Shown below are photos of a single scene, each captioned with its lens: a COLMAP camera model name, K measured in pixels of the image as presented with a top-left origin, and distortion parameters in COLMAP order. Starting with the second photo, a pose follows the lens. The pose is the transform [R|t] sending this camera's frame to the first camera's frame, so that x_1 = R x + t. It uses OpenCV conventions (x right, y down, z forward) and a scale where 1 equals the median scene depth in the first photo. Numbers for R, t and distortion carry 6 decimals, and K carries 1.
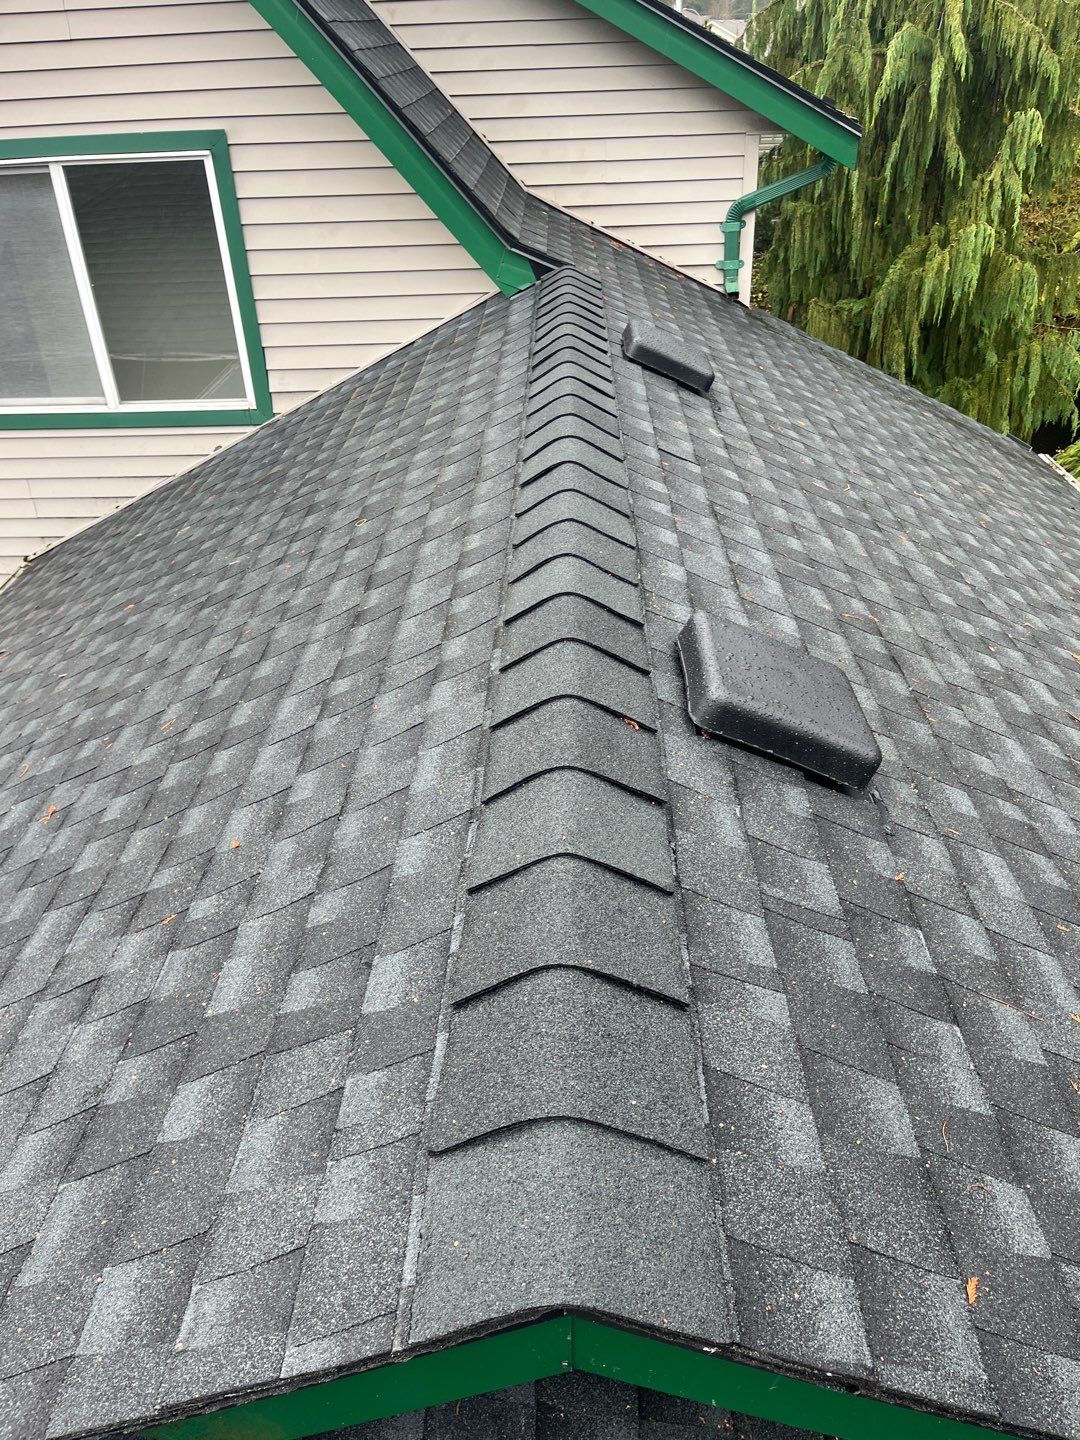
lens RADIAL K [[1126.6, 0, 540.0], [0, 1126.6, 720.0], [0, 0, 1]] dist [0.051494, 0.000564]
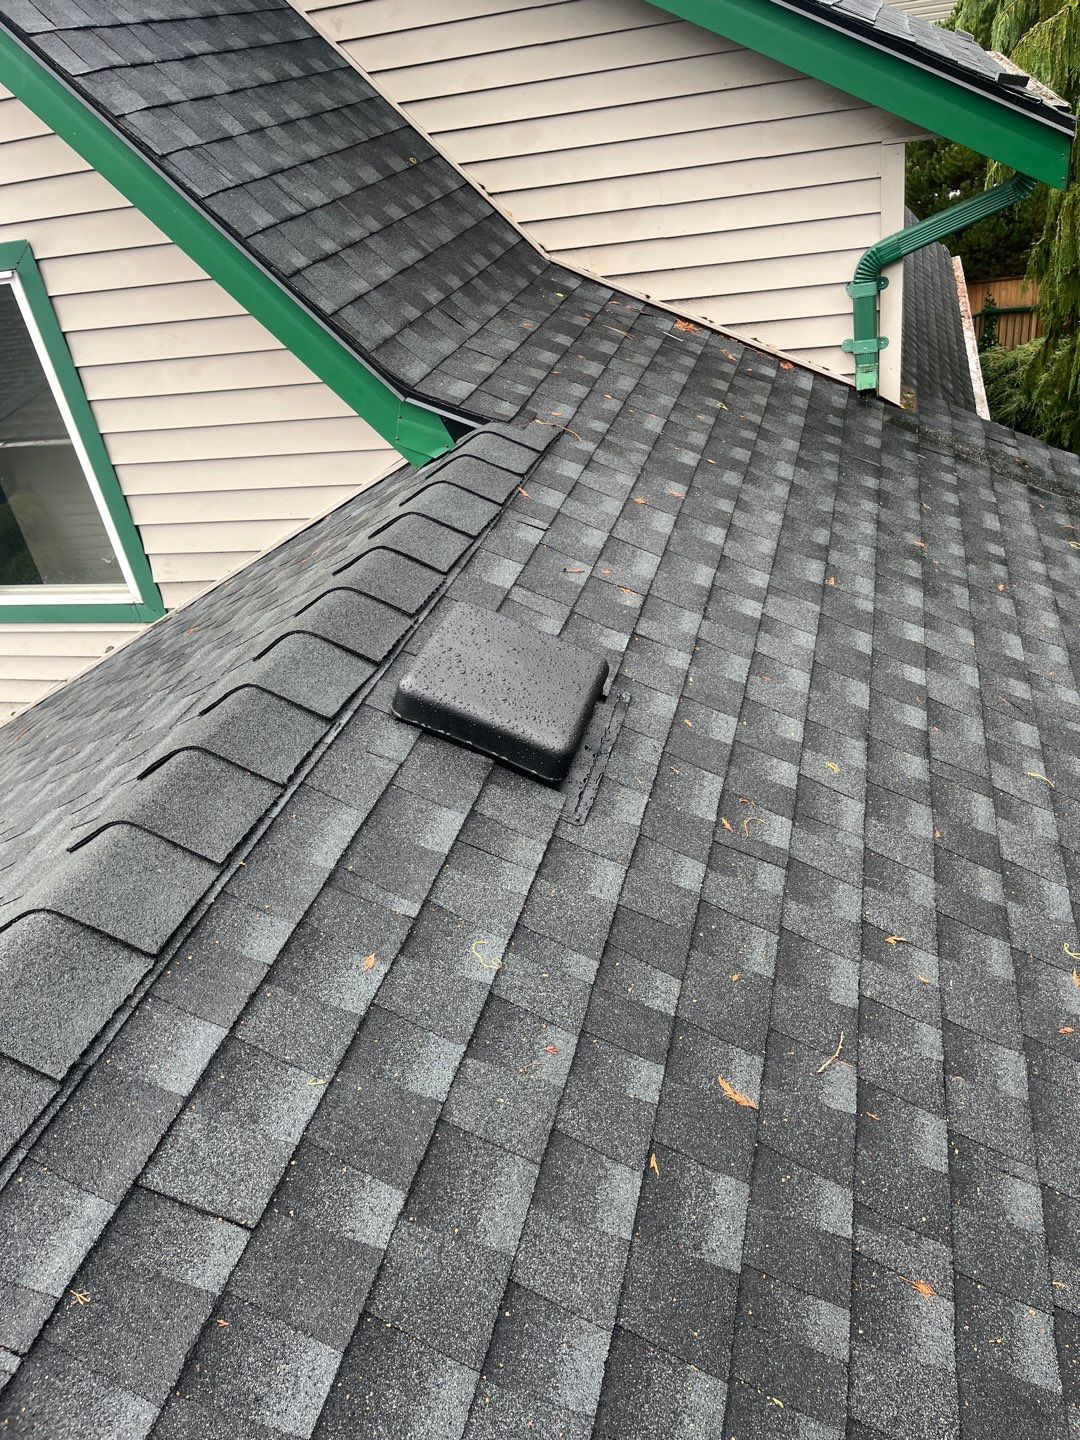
lens RADIAL K [[1126.6, 0, 540.0], [0, 1126.6, 720.0], [0, 0, 1]] dist [0.051494, 0.000564]
pose [[0.961957, 0.037107, -0.270670, 0.178807], [-0.028539, 0.998961, 0.035525, -0.214635], [0.271707, -0.026449, 0.962016, 0.340436]]
